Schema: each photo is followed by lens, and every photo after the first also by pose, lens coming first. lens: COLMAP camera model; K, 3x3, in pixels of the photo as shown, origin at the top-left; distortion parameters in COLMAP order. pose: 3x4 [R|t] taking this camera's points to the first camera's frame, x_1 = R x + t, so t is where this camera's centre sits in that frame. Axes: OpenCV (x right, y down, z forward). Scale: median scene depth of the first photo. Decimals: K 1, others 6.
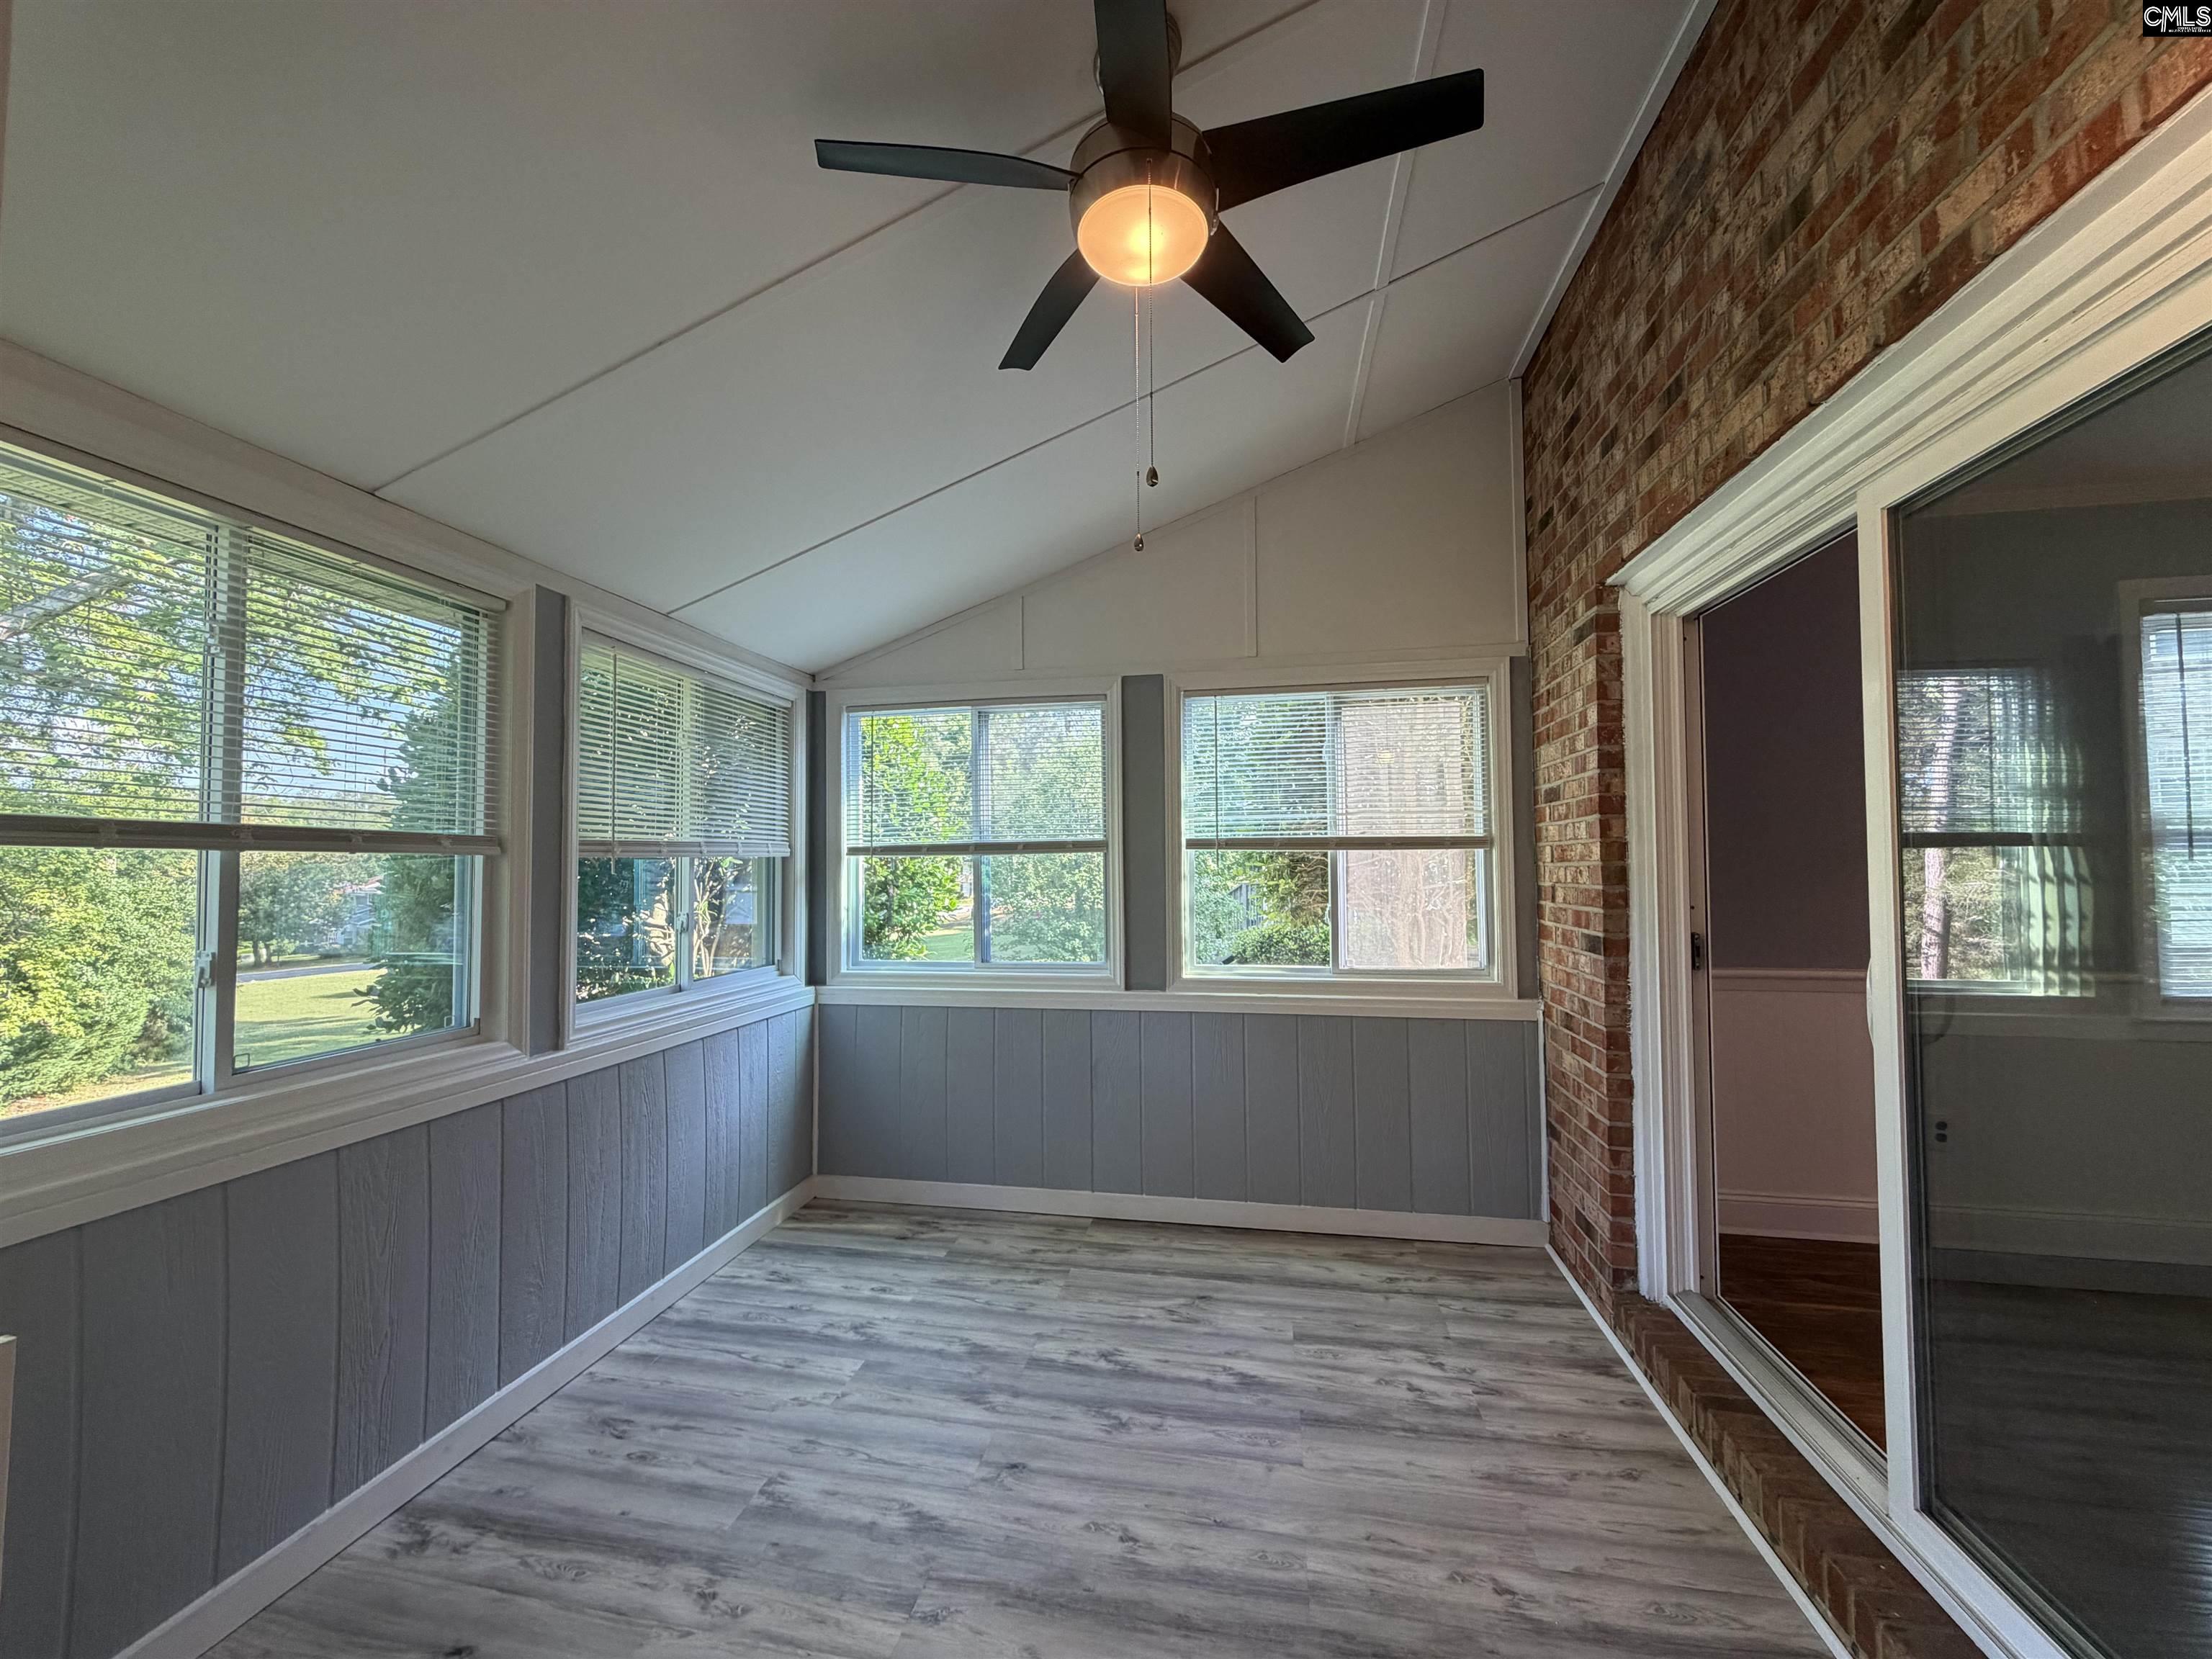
lens RADIAL K [[881.5, 0, 1097.2], [0, 881.5, 833.3], [0, 0, 1]] dist [0.000890, 0.000149]
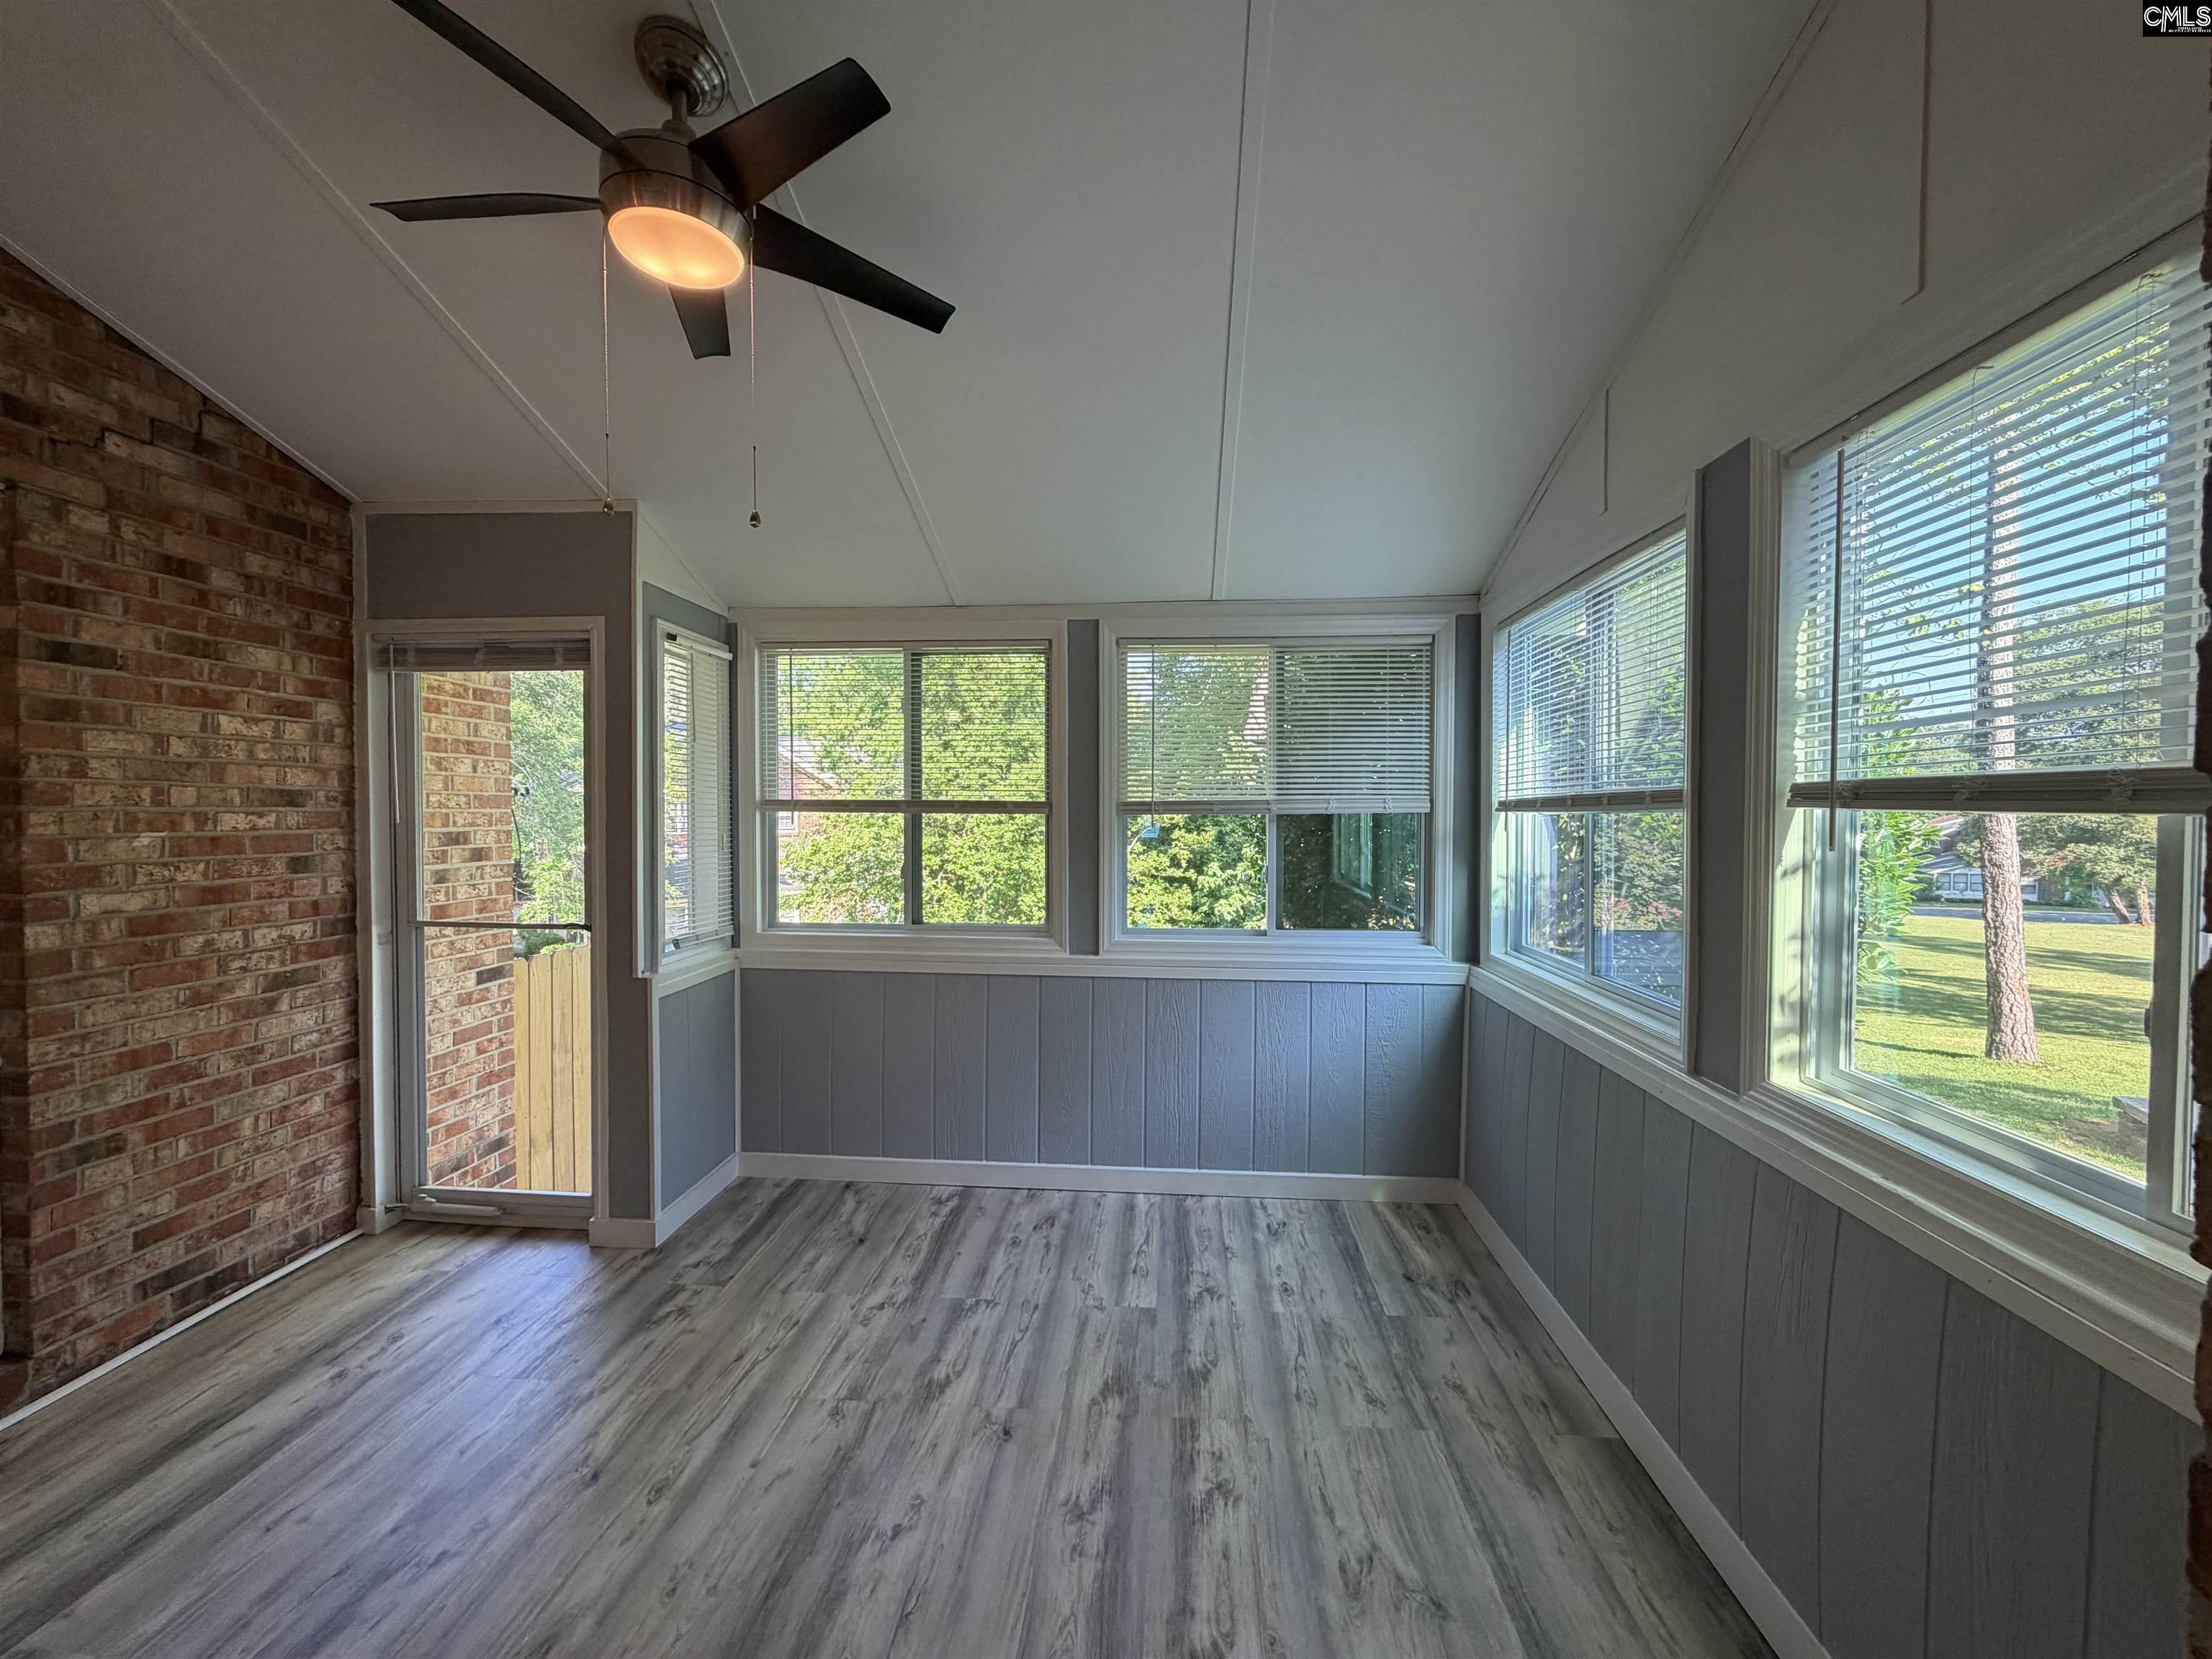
lens RADIAL K [[881.5, 0, 1100.0], [0, 881.5, 834.7], [0, 0, 1]] dist [0.000890, 0.000149]
pose [[0.104480, 0.037178, -0.993832, 0.700037], [0.031226, 0.998686, 0.040642, 0.002312], [0.994037, -0.035279, 0.103182, 0.810139]]
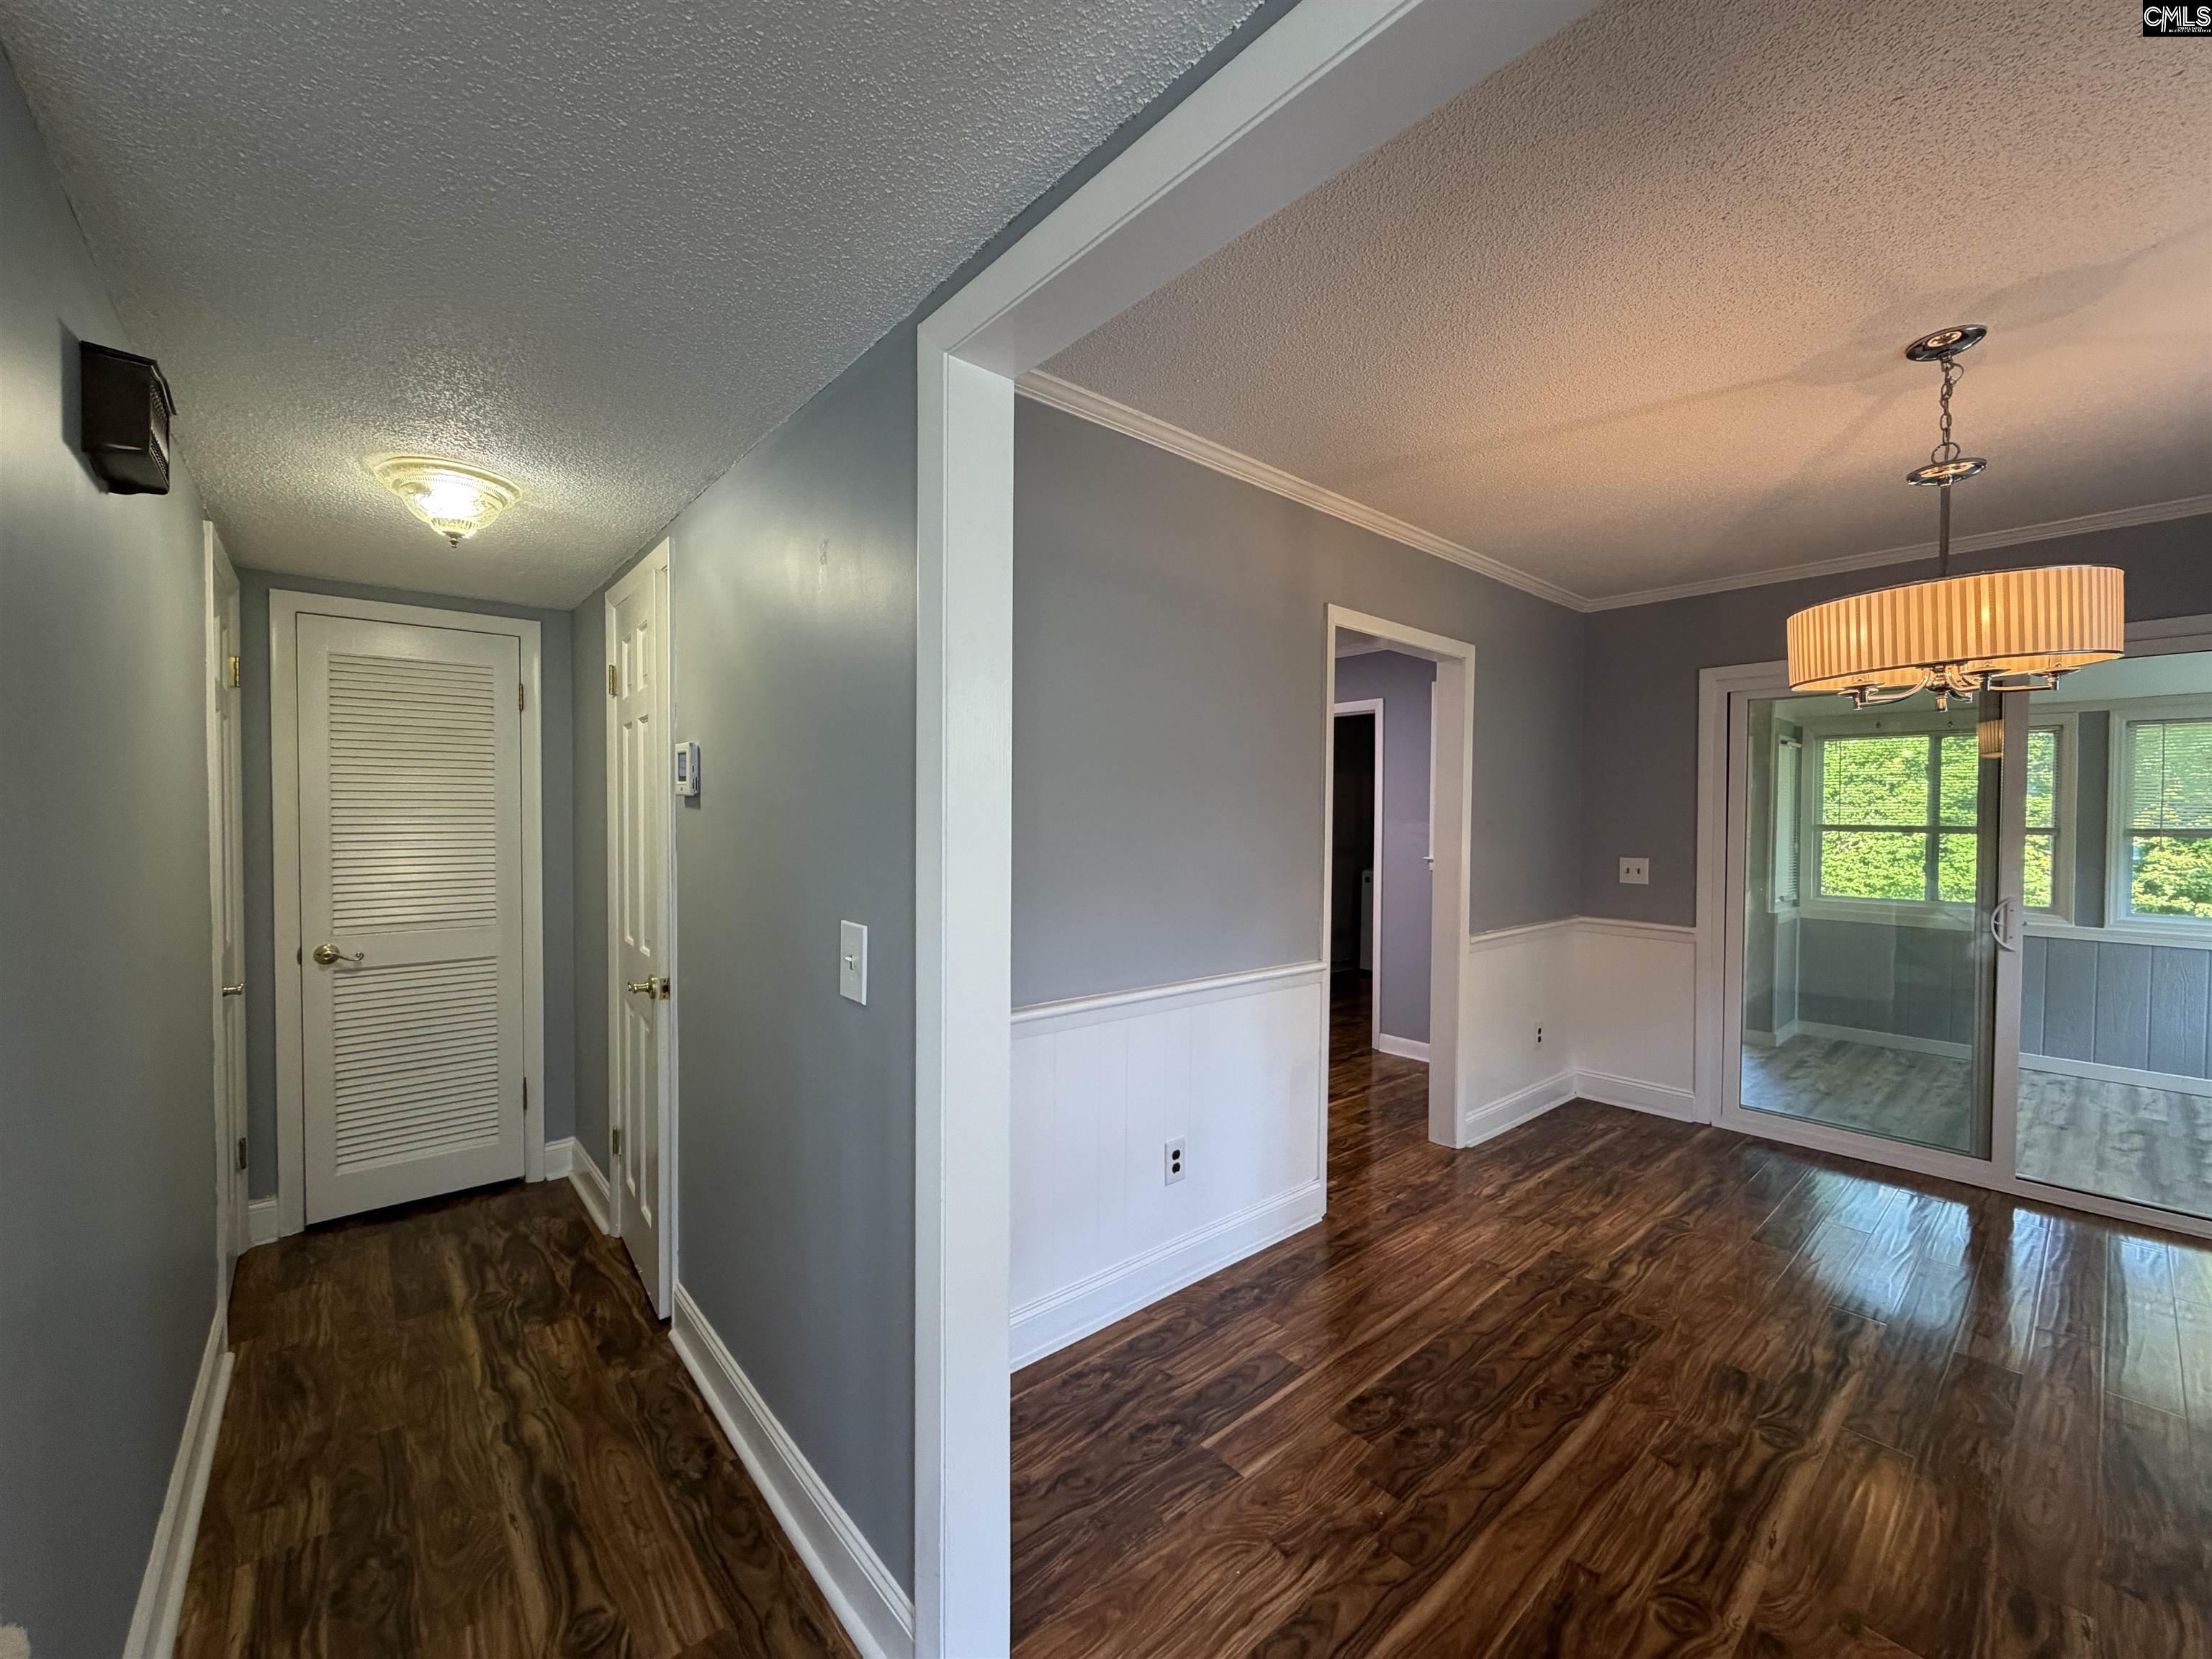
lens RADIAL K [[881.5, 0, 1101.1], [0, 881.5, 831.1], [0, 0, 1]] dist [0.000890, 0.000149]
pose [[-0.623089, 0.018135, -0.781941, 2.372218], [0.025435, 0.999672, 0.002917, -0.049765], [0.781738, -0.018071, -0.623346, 0.415862]]
